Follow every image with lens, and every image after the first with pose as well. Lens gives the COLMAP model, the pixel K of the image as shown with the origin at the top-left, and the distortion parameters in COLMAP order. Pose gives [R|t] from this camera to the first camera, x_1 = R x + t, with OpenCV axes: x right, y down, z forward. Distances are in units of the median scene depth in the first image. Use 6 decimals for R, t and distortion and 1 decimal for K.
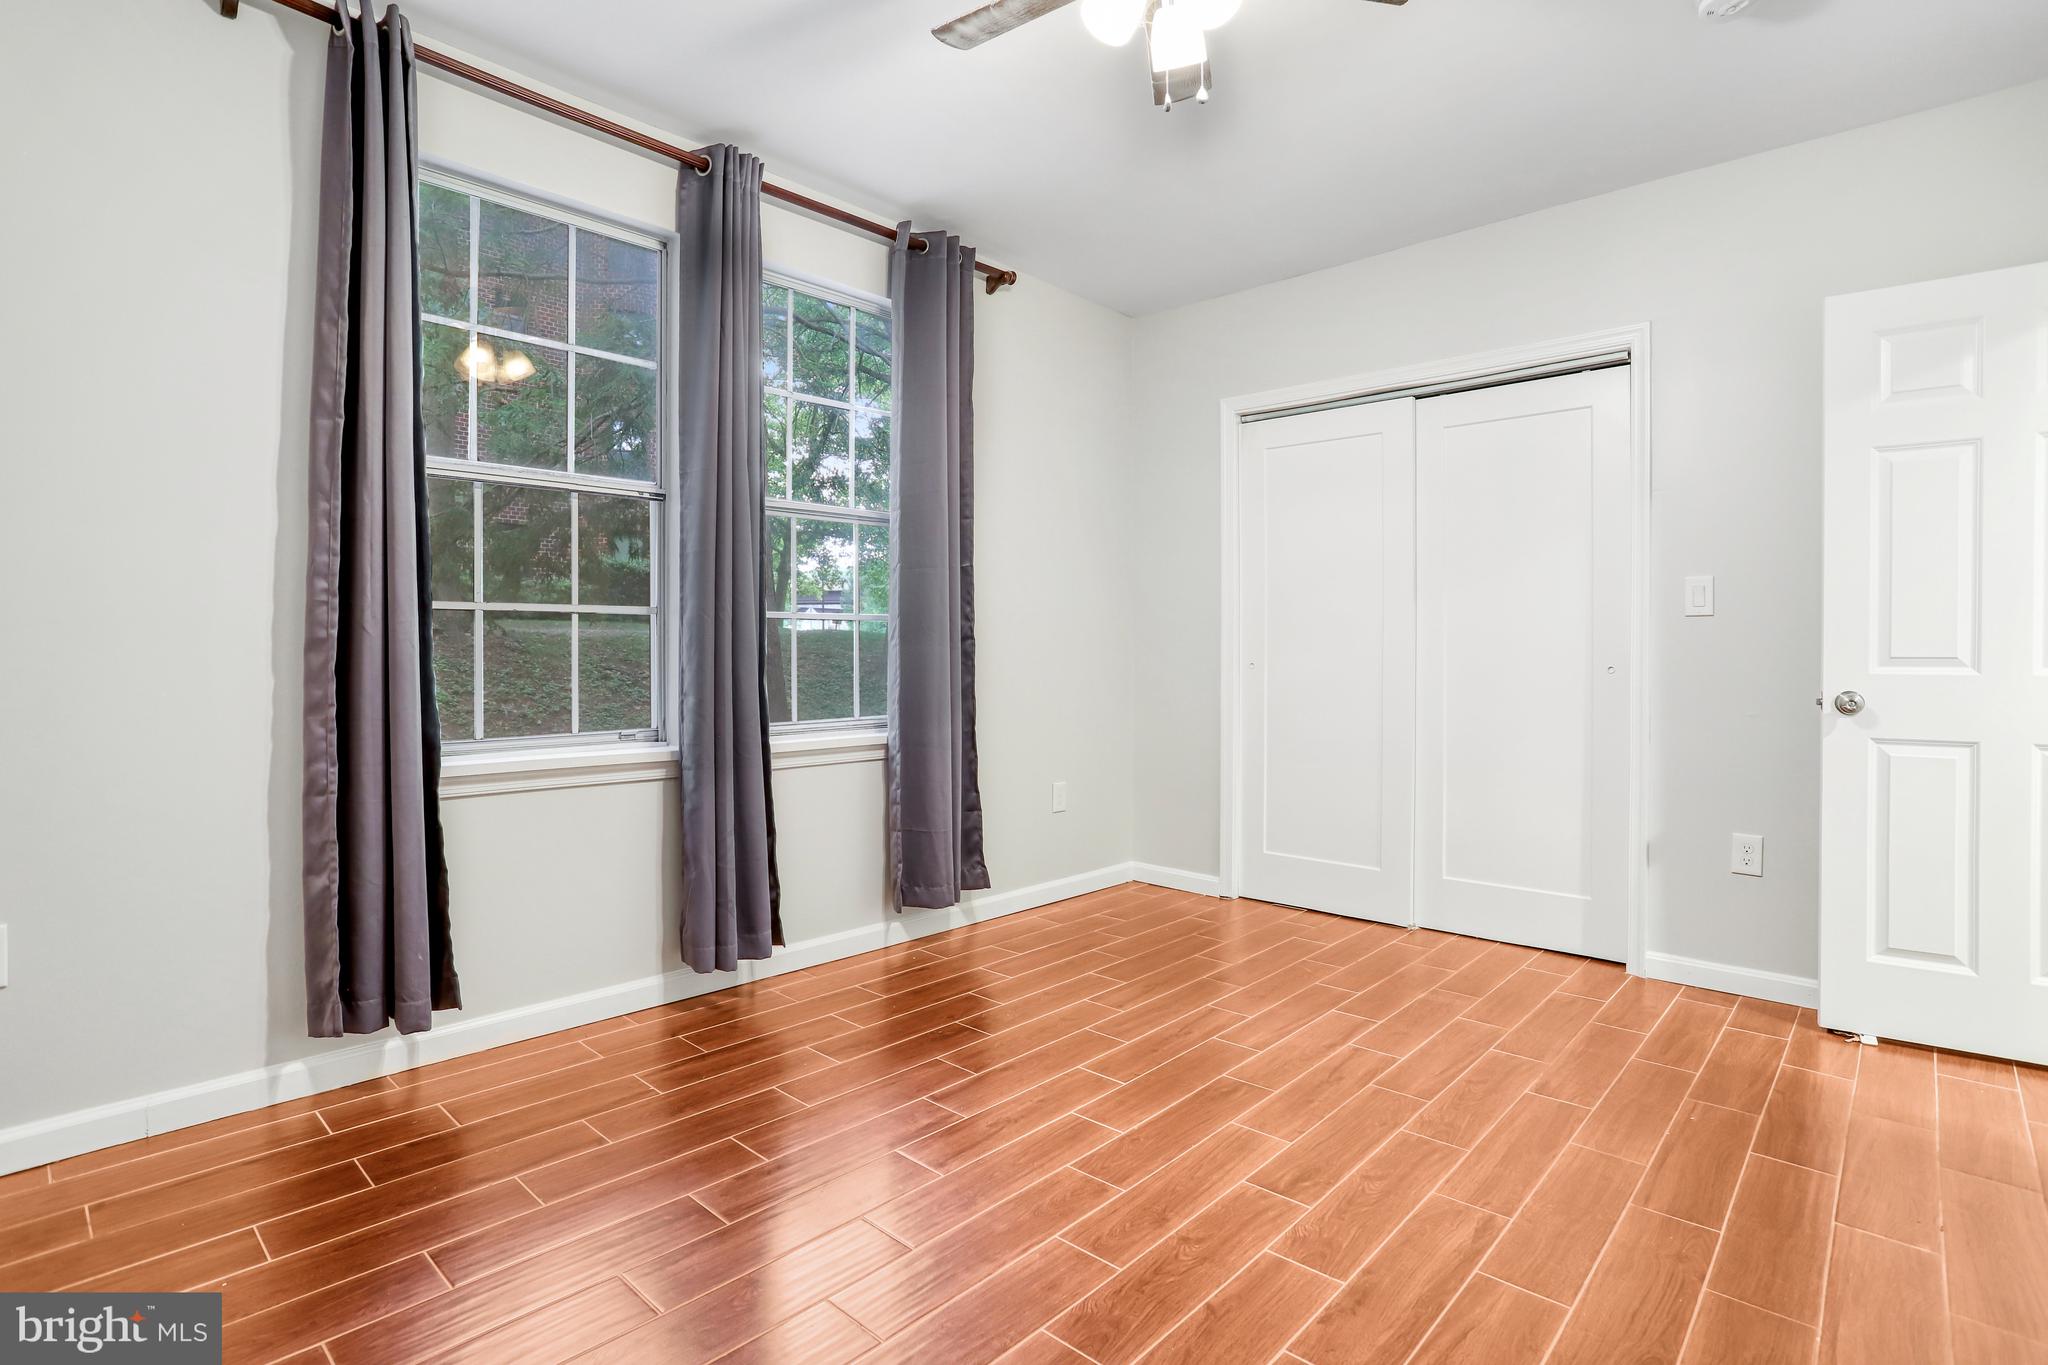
lens RADIAL K [[1044.2, 0, 1022.1], [0, 1044.2, 675.8], [0, 0, 1]] dist [-0.065769, 0.025522]
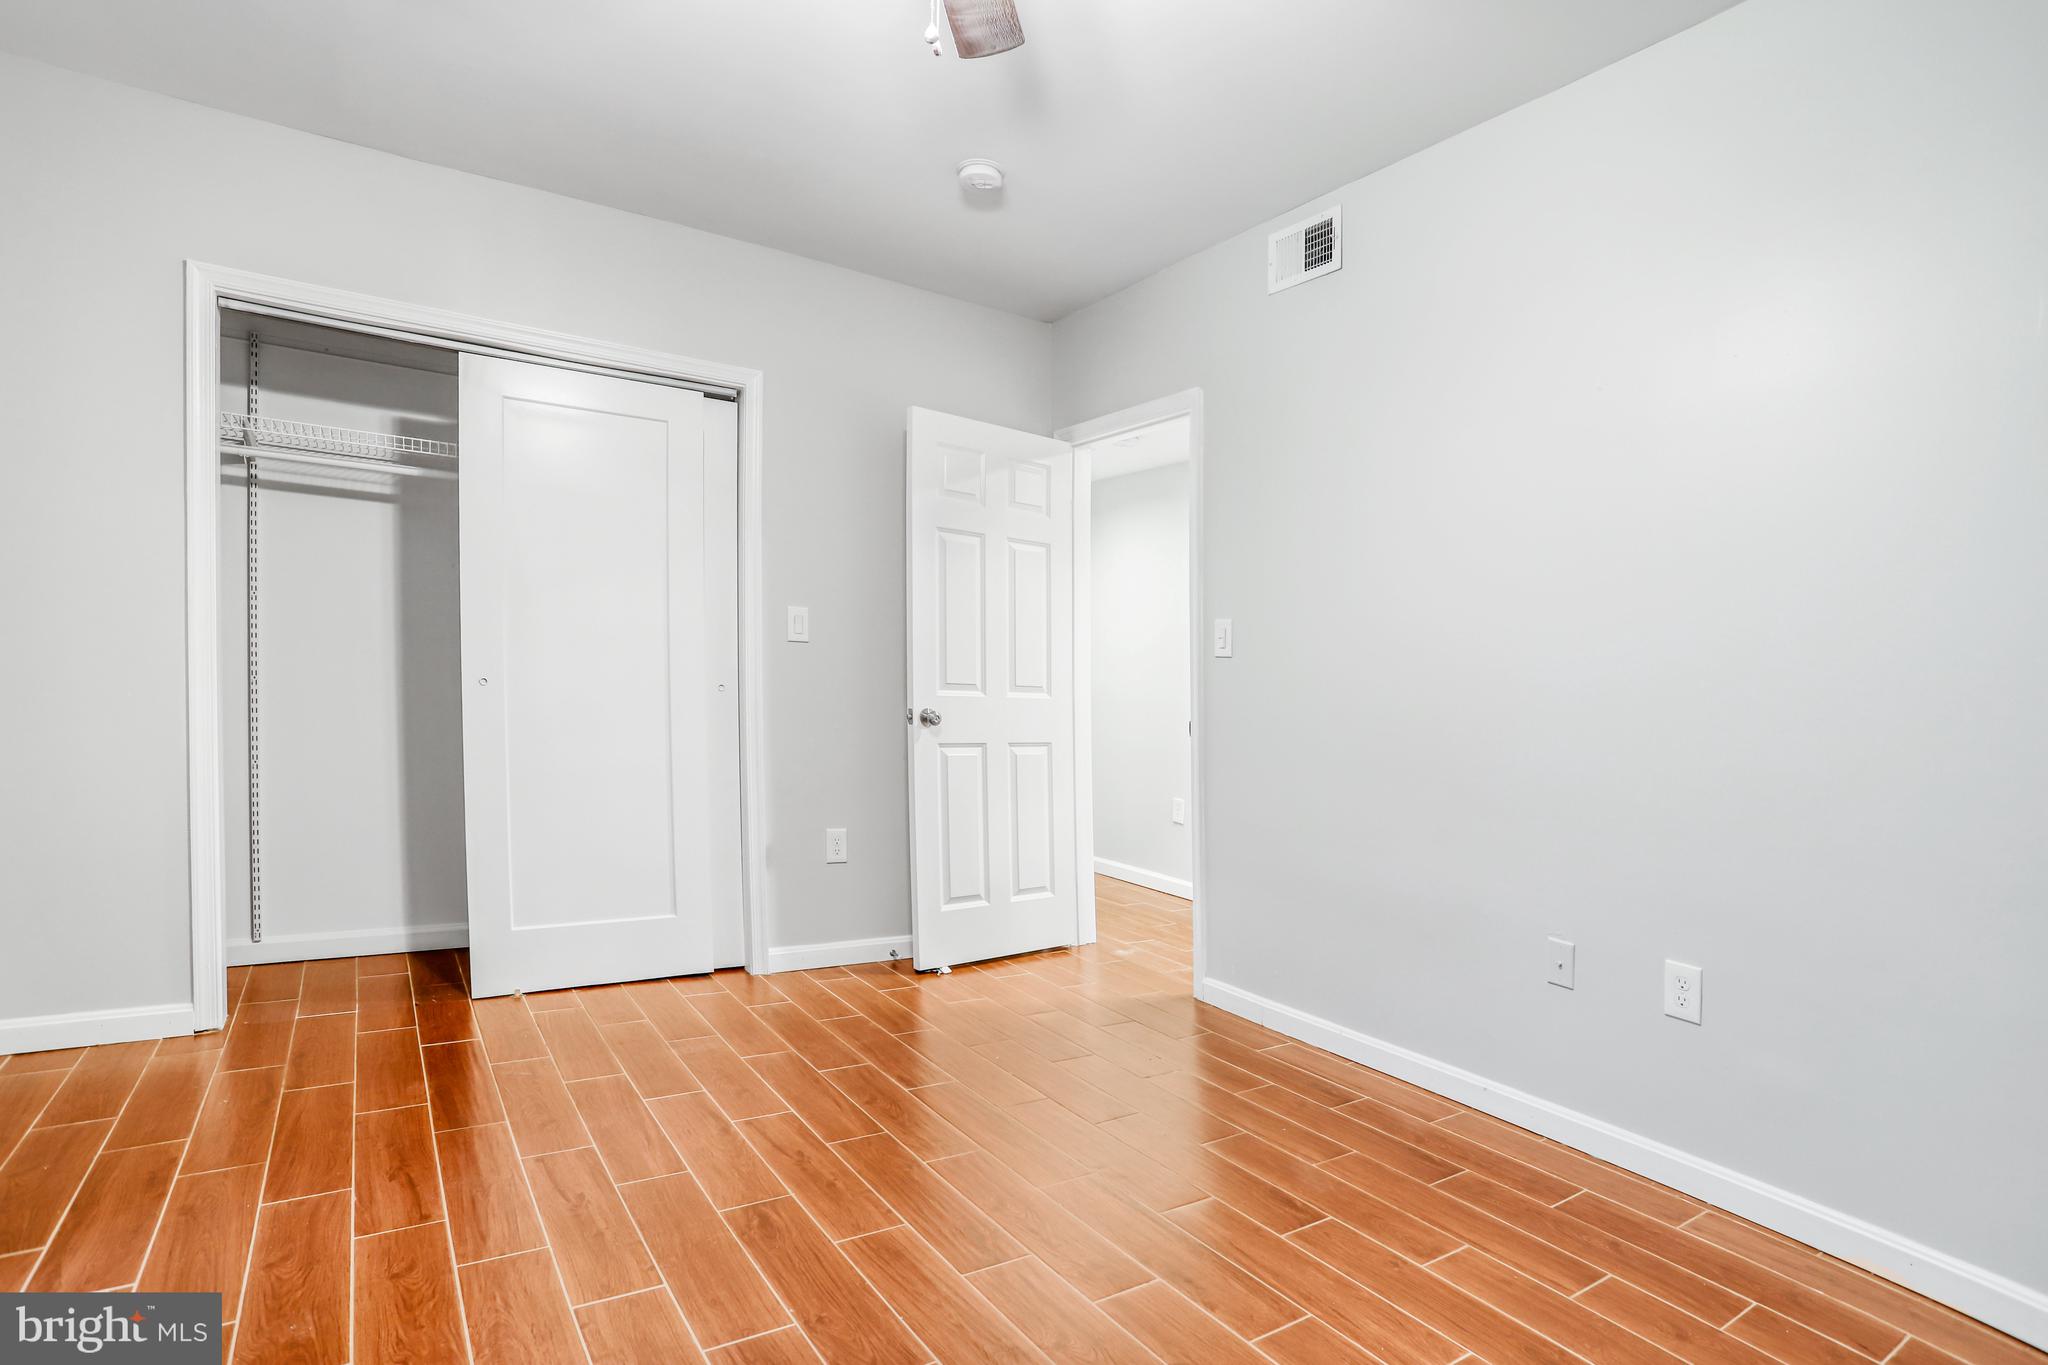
lens RADIAL K [[1060.4, 0, 1035.6], [0, 1060.4, 676.5], [0, 0, 1]] dist [-0.039224, 0.008866]
pose [[0.230990, 0.016641, 0.972814, -0.481322], [-0.013603, 0.999811, -0.013873, -0.008747], [-0.972861, -0.010028, 0.231173, 0.537845]]
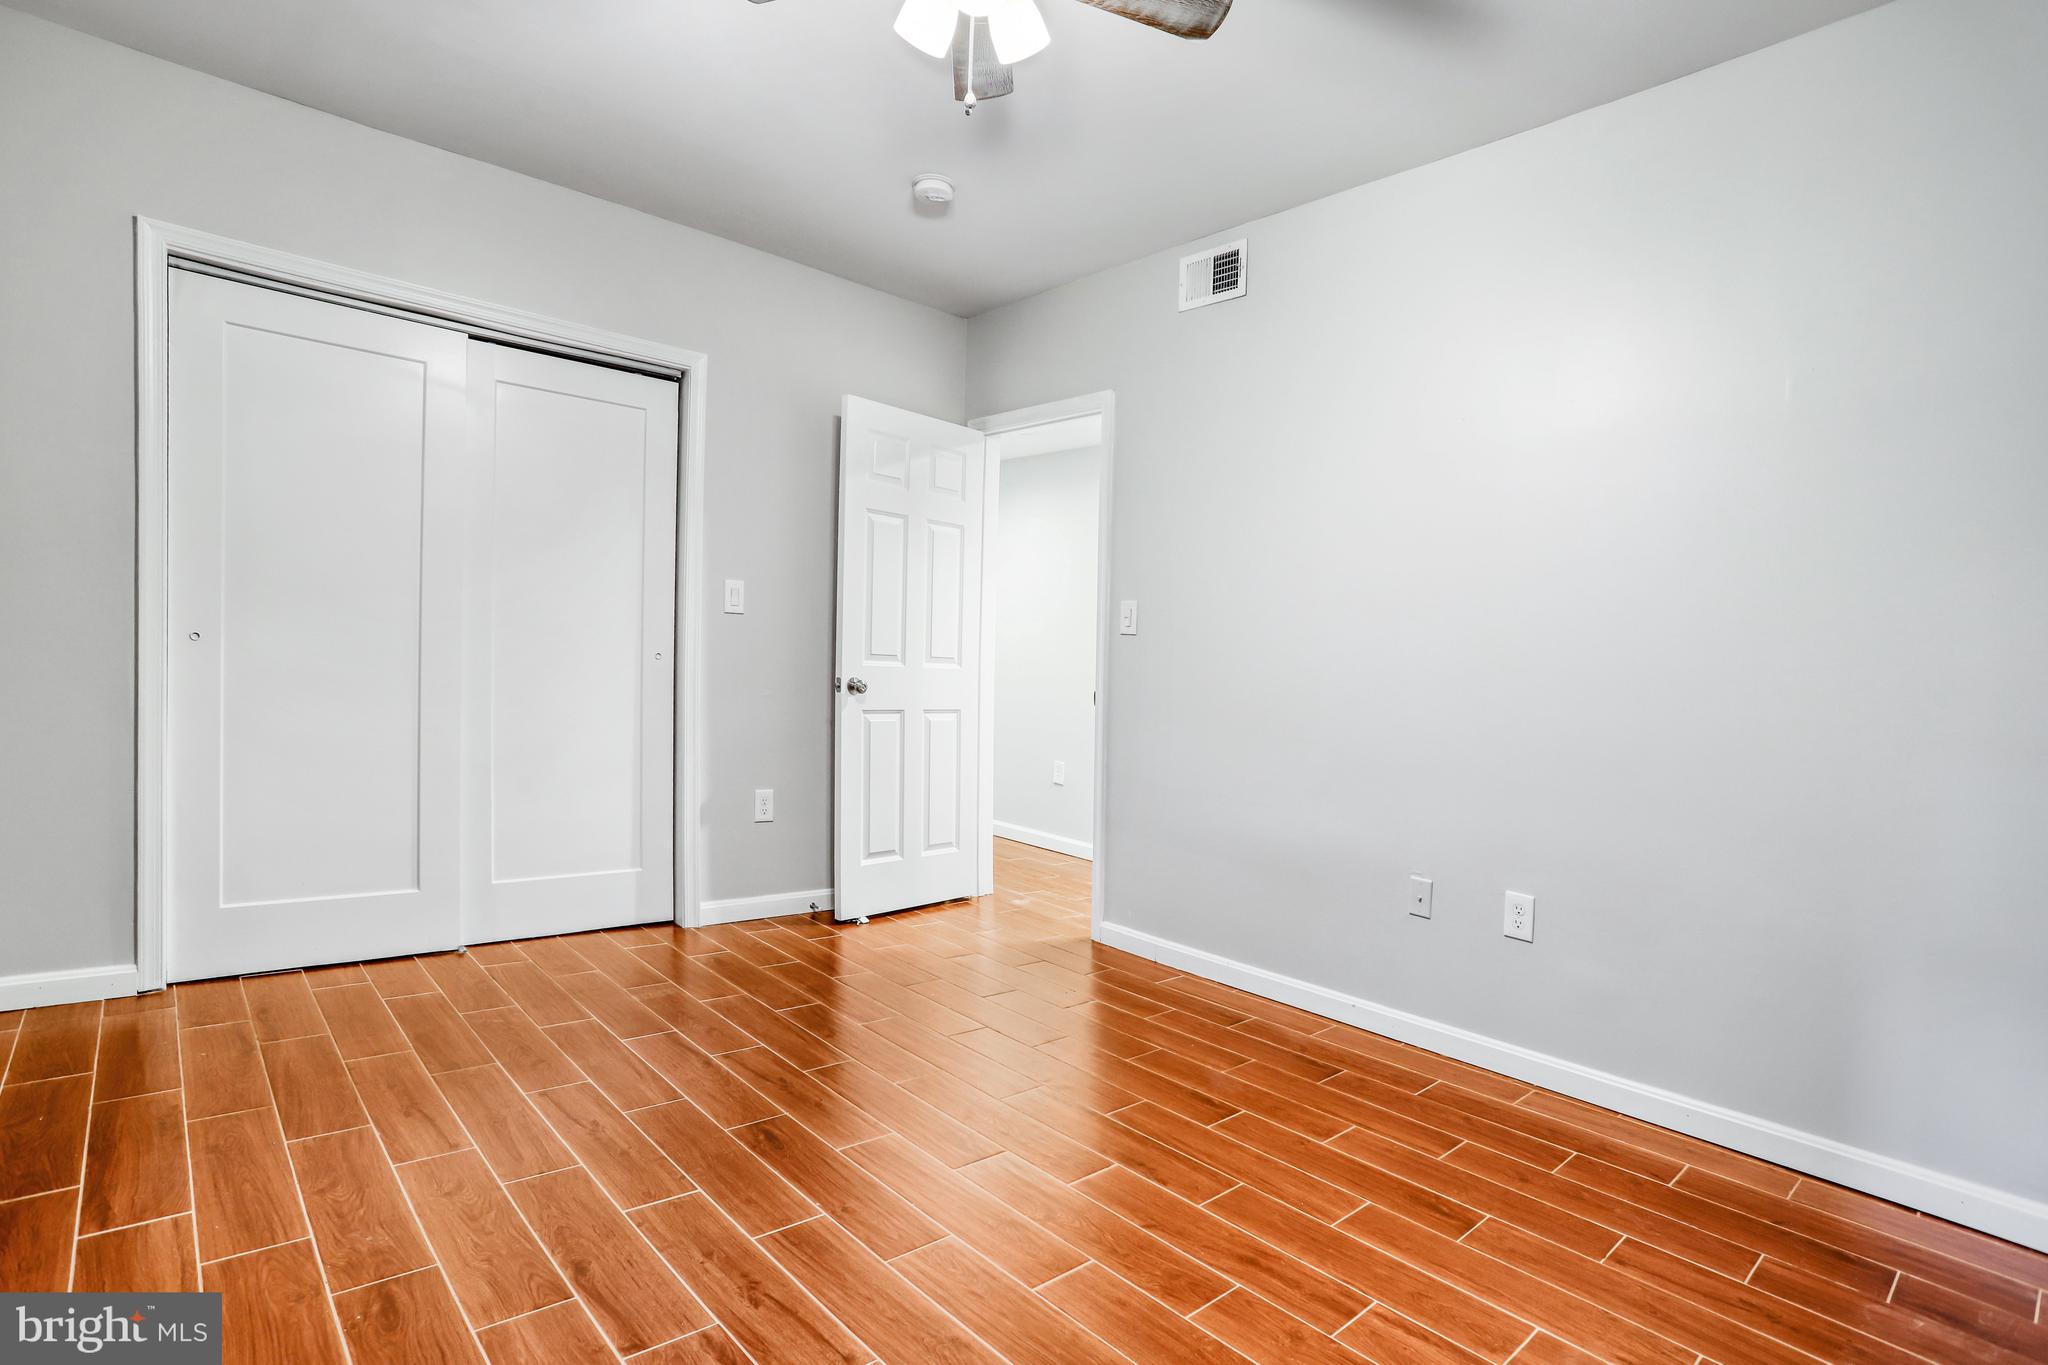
lens RADIAL K [[1044.2, 0, 1022.1], [0, 1044.2, 675.8], [0, 0, 1]] dist [-0.065769, 0.025522]
pose [[0.085138, -0.013283, 0.996281, -0.588427], [-0.028074, 0.999482, 0.015724, -0.015732], [-0.995974, -0.029308, 0.084721, 0.629476]]
